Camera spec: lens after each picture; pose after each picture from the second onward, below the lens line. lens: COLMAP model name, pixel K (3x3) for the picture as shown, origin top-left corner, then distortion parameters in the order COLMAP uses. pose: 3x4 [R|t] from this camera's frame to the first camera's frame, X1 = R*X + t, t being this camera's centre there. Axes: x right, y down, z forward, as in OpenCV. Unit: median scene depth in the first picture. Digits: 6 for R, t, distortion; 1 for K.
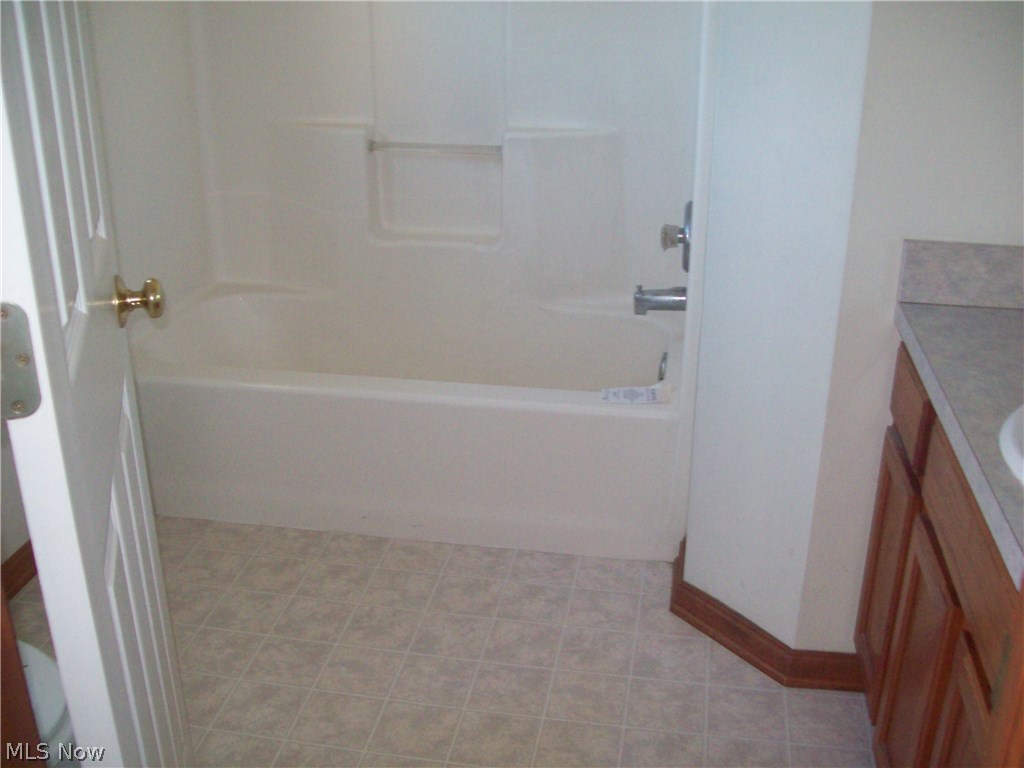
lens RADIAL K [[1079.8, 0, 512.0], [0, 1079.8, 384.0], [0, 0, 1]] dist [-0.126220, 0.006808]
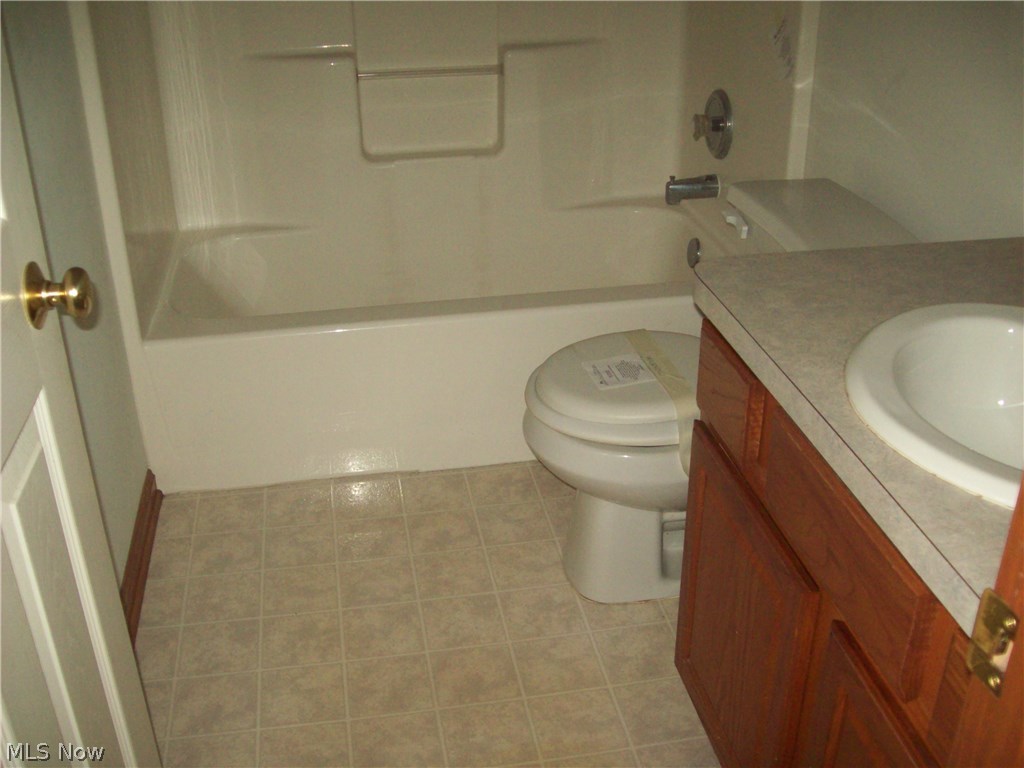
lens RADIAL K [[1079.8, 0, 512.0], [0, 1079.8, 384.0], [0, 0, 1]] dist [-0.126220, 0.006808]
pose [[-0.938249, 0.165013, -0.304073, 0.153434], [-0.125278, 0.657219, 0.743215, -0.599933], [0.322483, 0.735414, -0.595963, 1.466557]]
